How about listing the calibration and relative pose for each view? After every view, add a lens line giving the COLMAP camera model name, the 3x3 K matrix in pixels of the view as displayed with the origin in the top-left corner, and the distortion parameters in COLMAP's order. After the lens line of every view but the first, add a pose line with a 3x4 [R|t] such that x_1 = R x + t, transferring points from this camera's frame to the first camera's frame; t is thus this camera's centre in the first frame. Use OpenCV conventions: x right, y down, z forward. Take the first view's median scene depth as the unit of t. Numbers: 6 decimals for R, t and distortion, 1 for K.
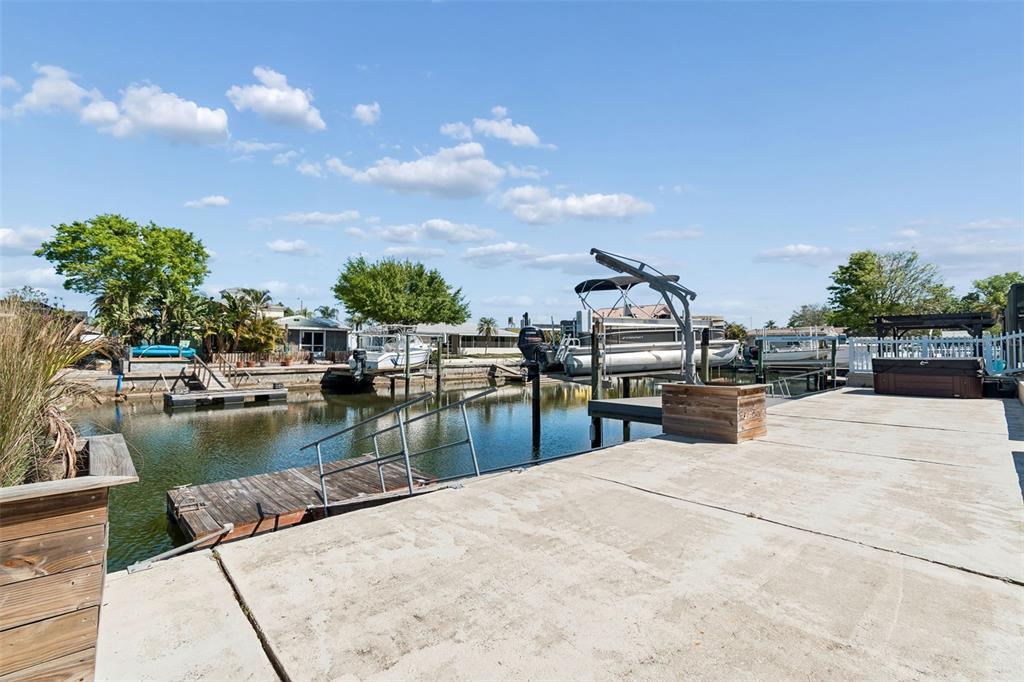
lens RADIAL K [[459.7, 0, 512.0], [0, 459.7, 341.0], [0, 0, 1]] dist [0.001860, 0.000214]
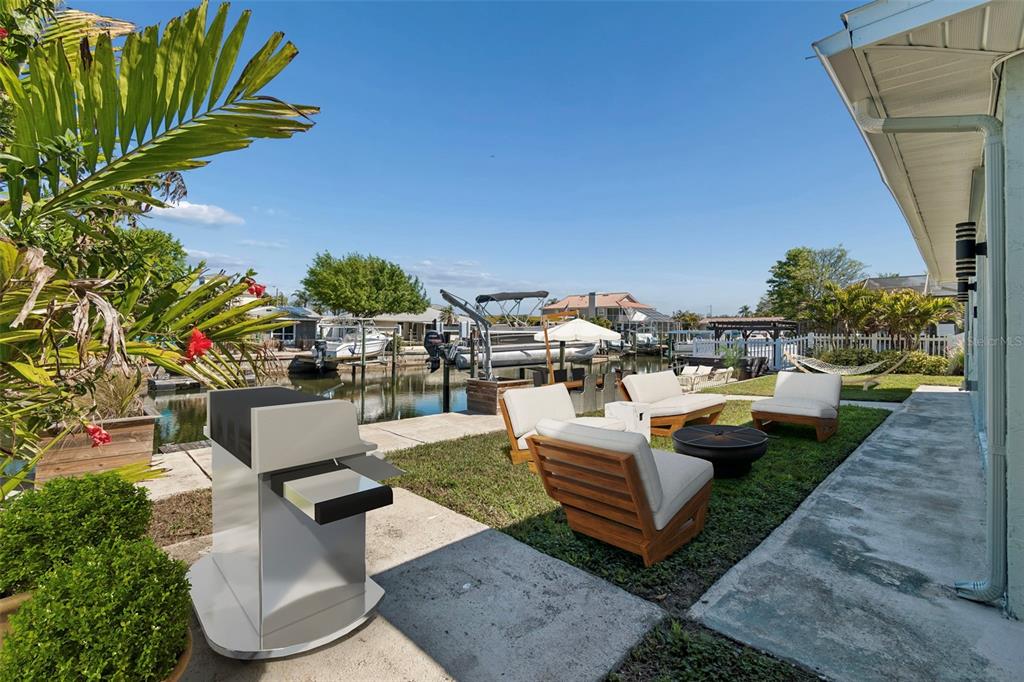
lens RADIAL K [[450.7, 0, 499.1], [0, 450.7, 333.7], [0, 0, 1]] dist [-0.000677, -0.000100]
pose [[0.999728, 0.005117, 0.022772, 0.072606], [-0.005537, 0.999815, 0.018435, -0.017842], [-0.022674, -0.018556, 0.999571, -0.107799]]
